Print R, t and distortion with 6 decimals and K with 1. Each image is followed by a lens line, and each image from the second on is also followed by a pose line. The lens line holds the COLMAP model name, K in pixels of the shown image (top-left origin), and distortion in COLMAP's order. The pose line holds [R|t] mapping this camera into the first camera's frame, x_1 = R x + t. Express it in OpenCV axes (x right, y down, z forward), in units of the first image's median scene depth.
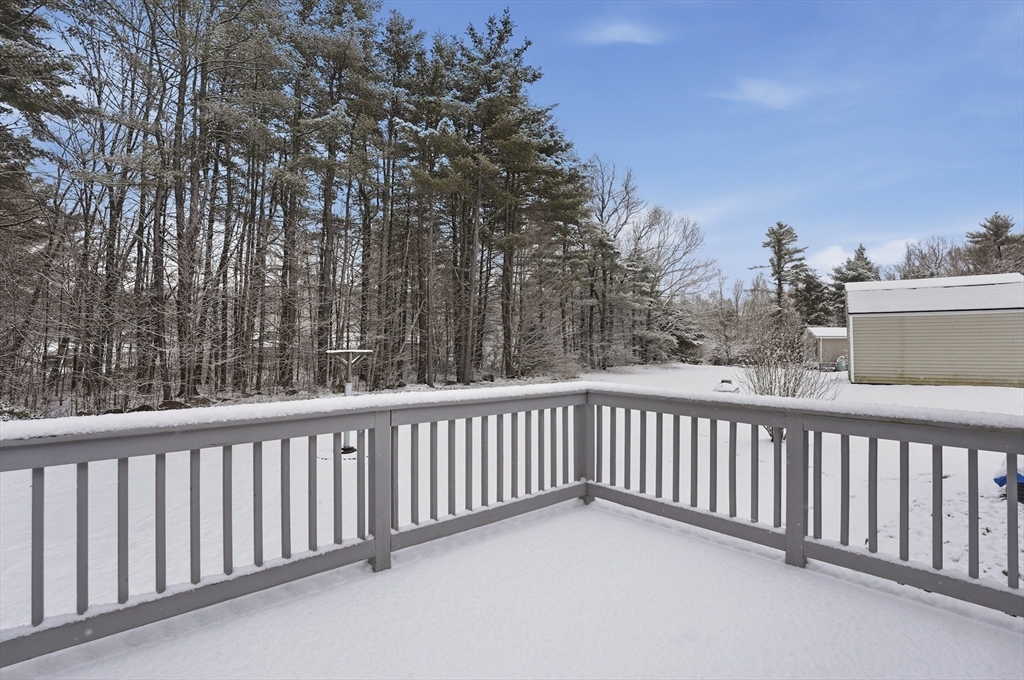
lens RADIAL K [[489.9, 0, 488.1], [0, 489.9, 316.8], [0, 0, 1]] dist [-0.073228, 0.025122]
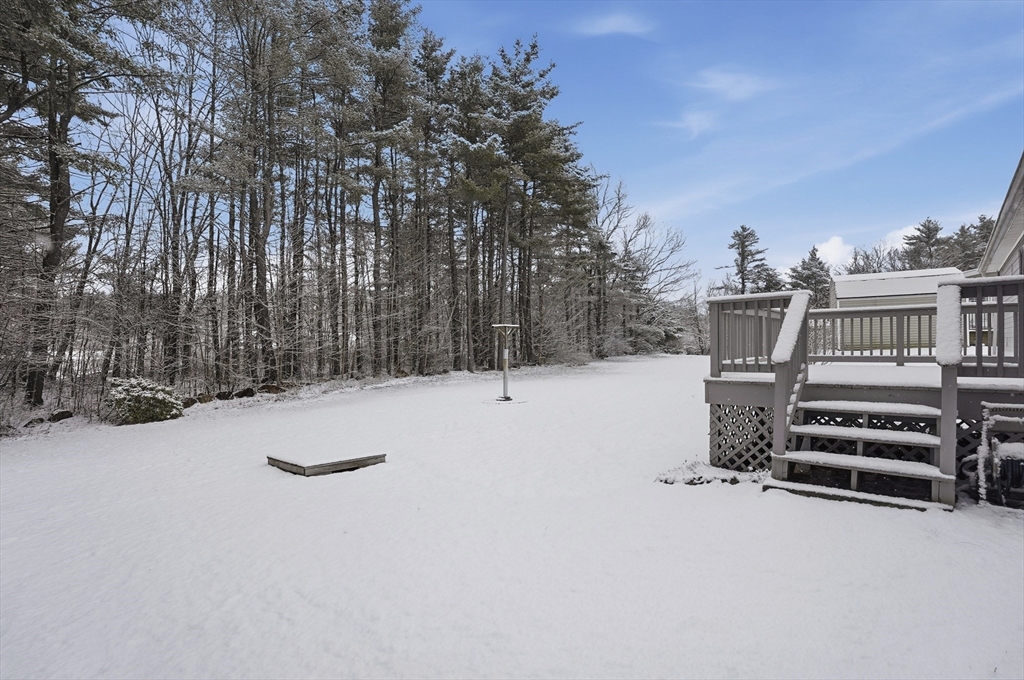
lens RADIAL K [[490.6, 0, 492.0], [0, 490.6, 340.9], [0, 0, 1]] dist [-0.071475, 0.028734]
pose [[0.995656, -0.020136, 0.090909, -0.104463], [0.016266, 0.998937, 0.043120, 0.013115], [-0.091680, -0.041454, 0.994925, -0.078652]]
